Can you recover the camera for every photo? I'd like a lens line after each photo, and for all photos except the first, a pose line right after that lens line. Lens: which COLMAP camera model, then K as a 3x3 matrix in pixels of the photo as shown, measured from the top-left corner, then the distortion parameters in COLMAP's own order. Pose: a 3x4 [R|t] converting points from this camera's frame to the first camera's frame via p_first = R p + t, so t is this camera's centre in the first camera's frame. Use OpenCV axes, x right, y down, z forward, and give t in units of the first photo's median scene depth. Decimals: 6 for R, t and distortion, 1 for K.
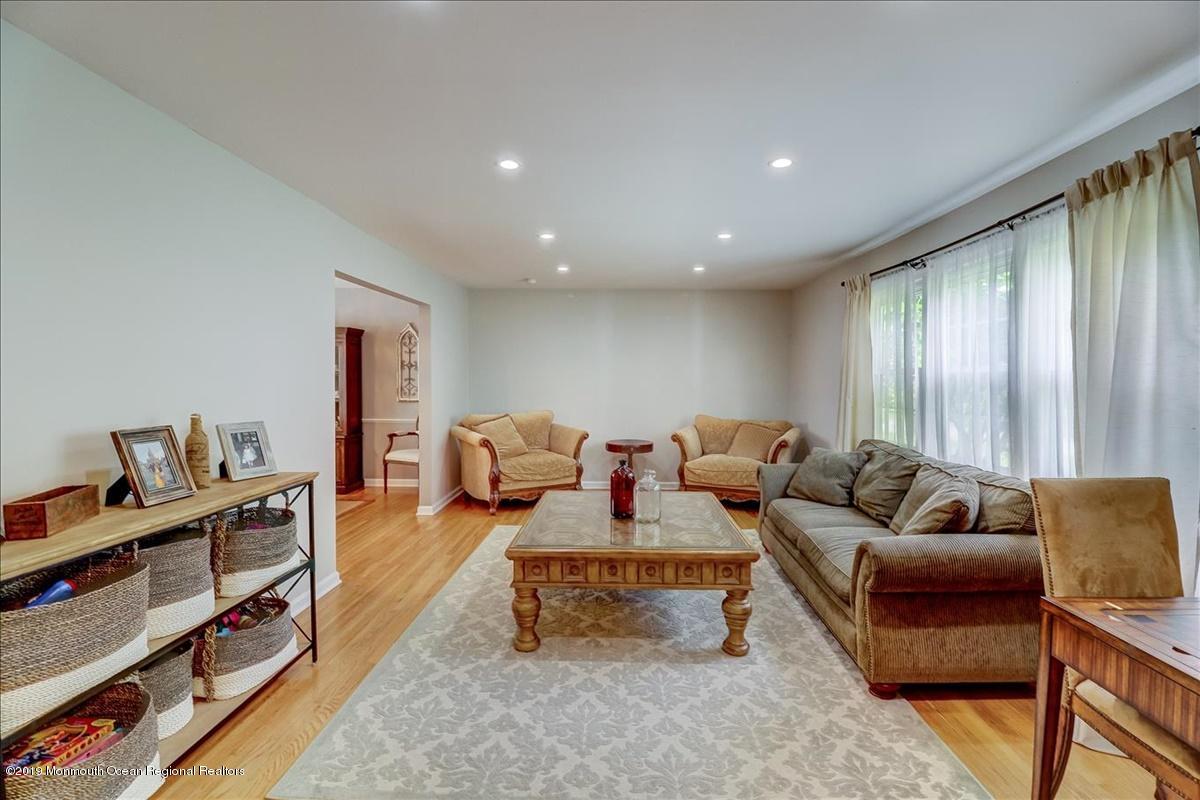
lens RADIAL K [[573.2, 0, 606.6], [0, 573.2, 394.9], [0, 0, 1]] dist [-0.001819, -0.000351]
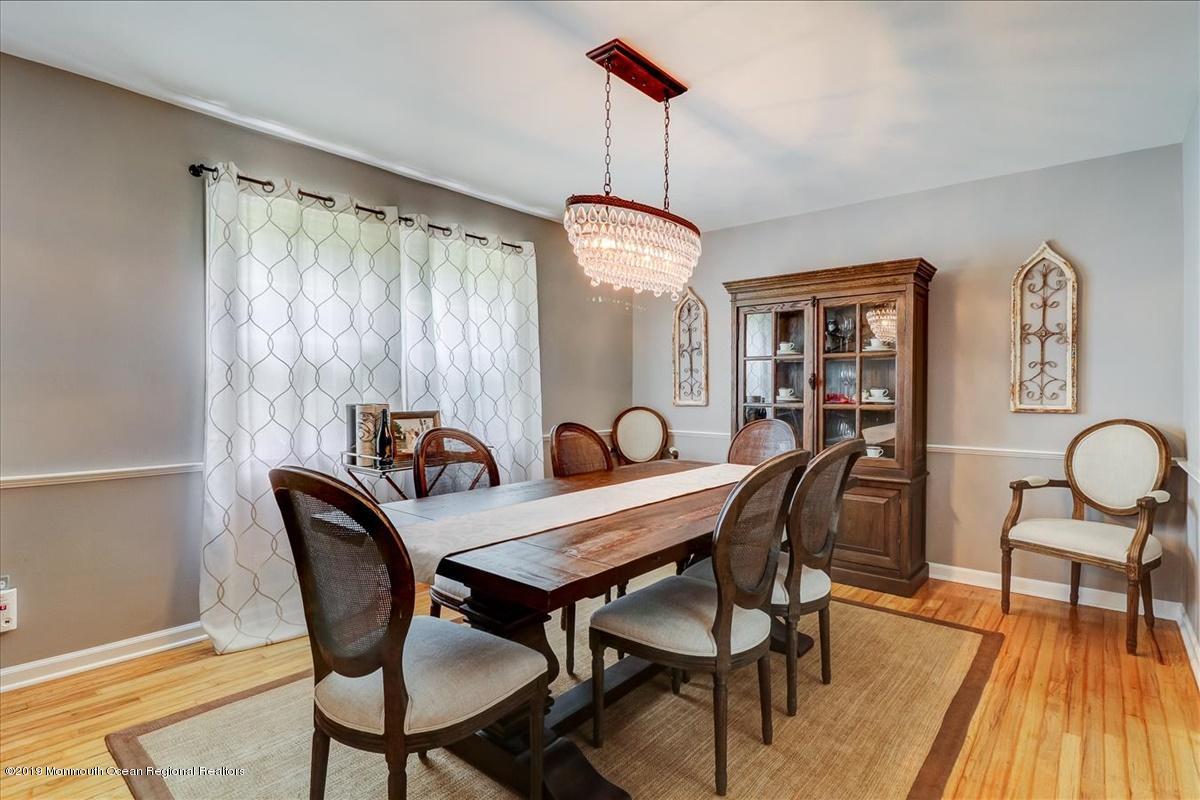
lens RADIAL K [[584.1, 0, 569.0], [0, 584.1, 400.3], [0, 0, 1]] dist [-0.034106, -0.000310]
pose [[0.757494, 0.007853, -0.652794, -0.417411], [-0.014174, 0.999890, -0.004419, 0.011947], [0.652688, 0.012599, 0.757522, 0.505998]]
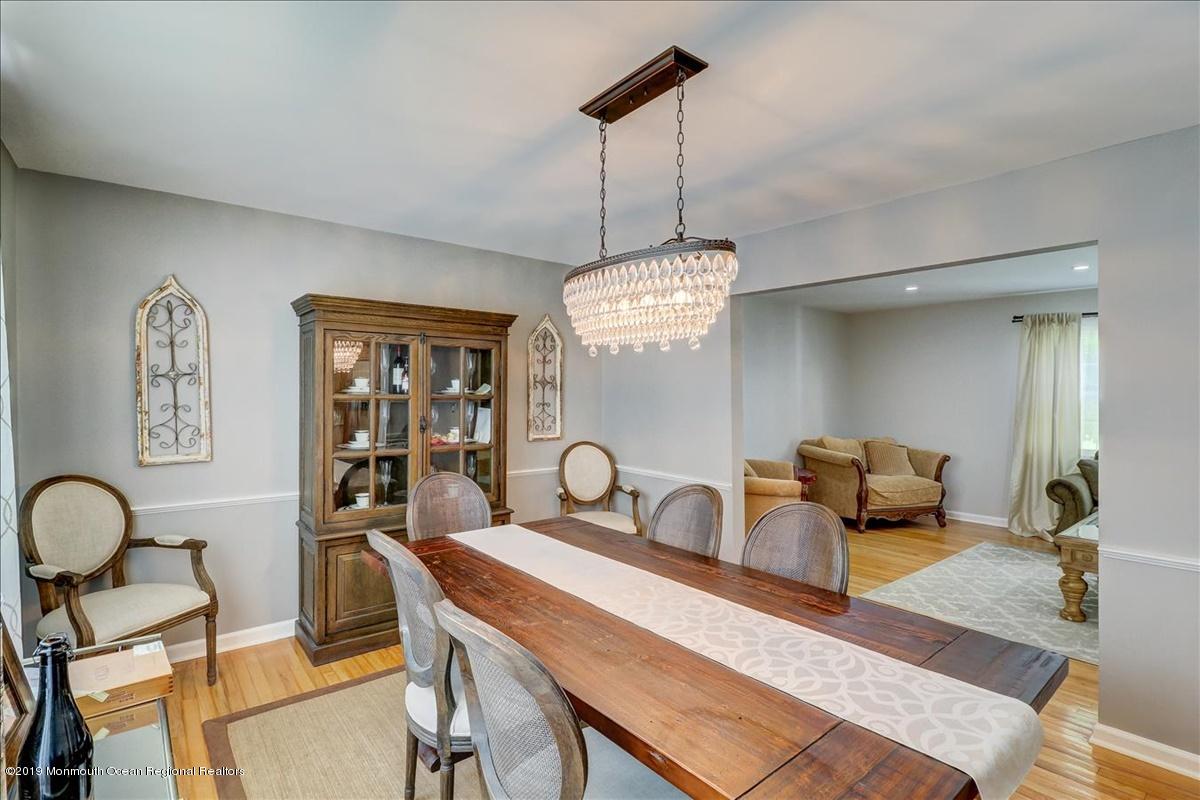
lens RADIAL K [[573.2, 0, 606.6], [0, 573.2, 394.9], [0, 0, 1]] dist [-0.001819, -0.000351]
pose [[0.751739, -0.005216, 0.659440, -0.885288], [0.017735, 0.999767, -0.012310, -0.035919], [-0.659222, 0.020949, 0.751656, 0.604157]]
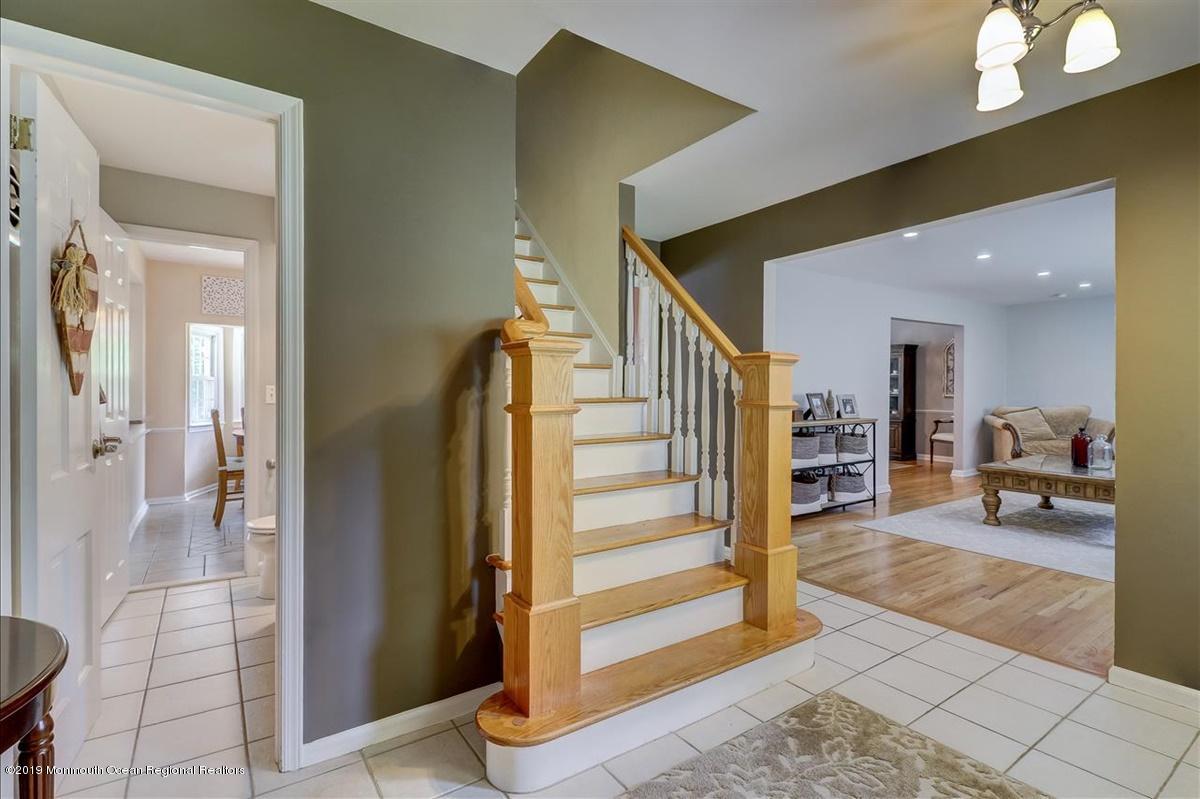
lens RADIAL K [[573.2, 0, 606.6], [0, 573.2, 394.4], [0, 0, 1]] dist [-0.001819, -0.000351]
pose [[0.598611, 0.003353, -0.801033, 0.288290], [-0.017448, 0.999809, -0.008853, 0.037785], [0.800850, 0.019276, 0.598555, -0.521913]]
